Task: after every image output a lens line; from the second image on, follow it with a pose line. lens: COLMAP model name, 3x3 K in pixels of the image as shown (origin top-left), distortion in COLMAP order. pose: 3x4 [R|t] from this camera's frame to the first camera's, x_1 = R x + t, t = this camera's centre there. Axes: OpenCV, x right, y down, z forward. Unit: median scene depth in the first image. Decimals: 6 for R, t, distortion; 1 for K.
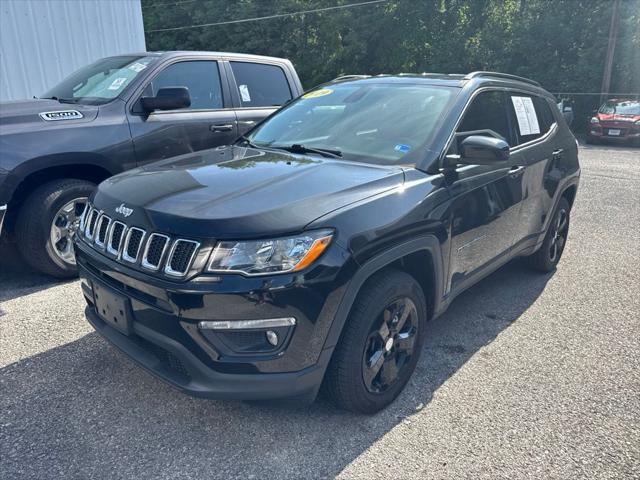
lens RADIAL K [[448.6, 0, 328.4], [0, 448.6, 247.5], [0, 0, 1]] dist [0.012898, -0.016301]
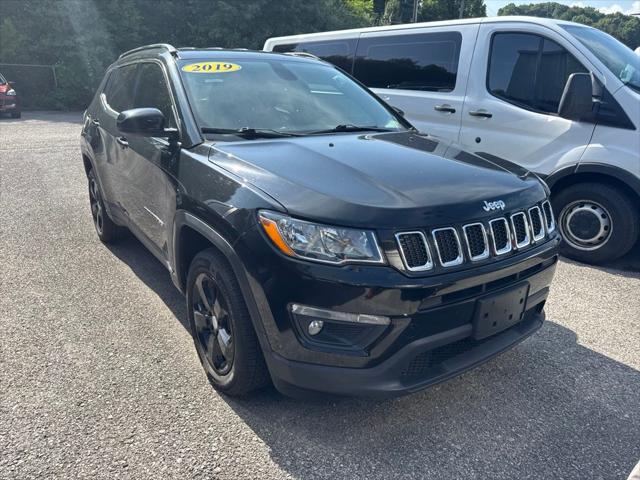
lens RADIAL K [[448.6, 0, 317.7], [0, 448.6, 240.5], [0, 0, 1]] dist [0.012898, -0.016301]
pose [[0.218747, -0.333286, 0.917099, -1.043307], [0.285876, 0.920510, 0.266339, -0.271685], [-0.932966, 0.203916, 0.296637, 0.793602]]
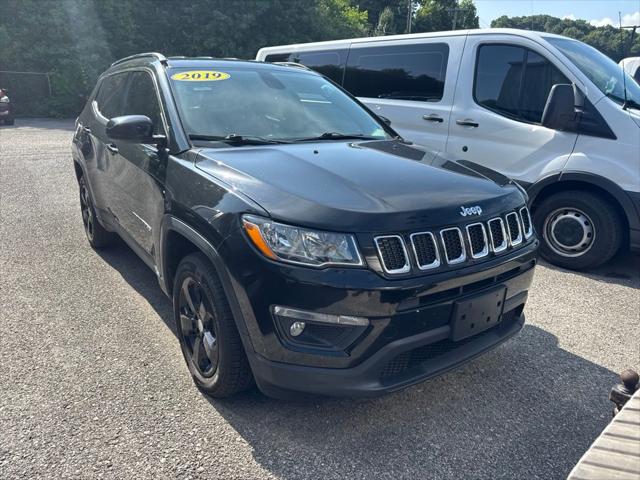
lens RADIAL K [[448.6, 0, 318.9], [0, 448.6, 242.3], [0, 0, 1]] dist [0.012898, -0.016301]
pose [[0.206869, -0.318958, 0.924917, -1.058561], [0.280247, 0.925071, 0.256331, -0.264215], [-0.937372, 0.206178, 0.280755, 0.771292]]
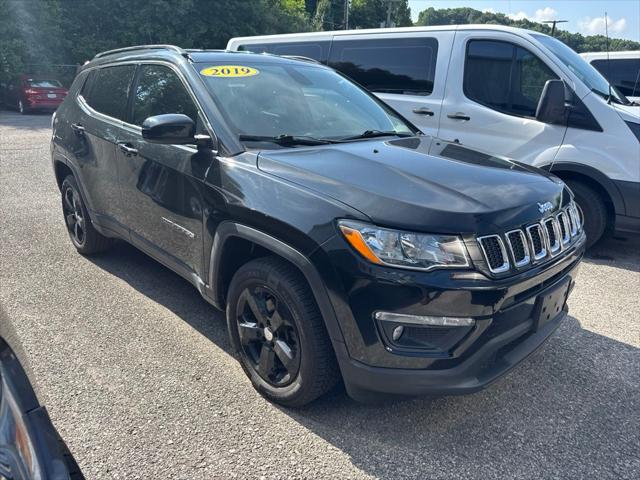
lens RADIAL K [[448.6, 0, 322.5], [0, 448.6, 242.6], [0, 0, 1]] dist [0.012898, -0.016301]
pose [[0.062291, -0.345473, 0.936359, -1.072094], [0.280644, 0.906390, 0.315746, -0.344723], [-0.957788, 0.243115, 0.153415, 0.987674]]
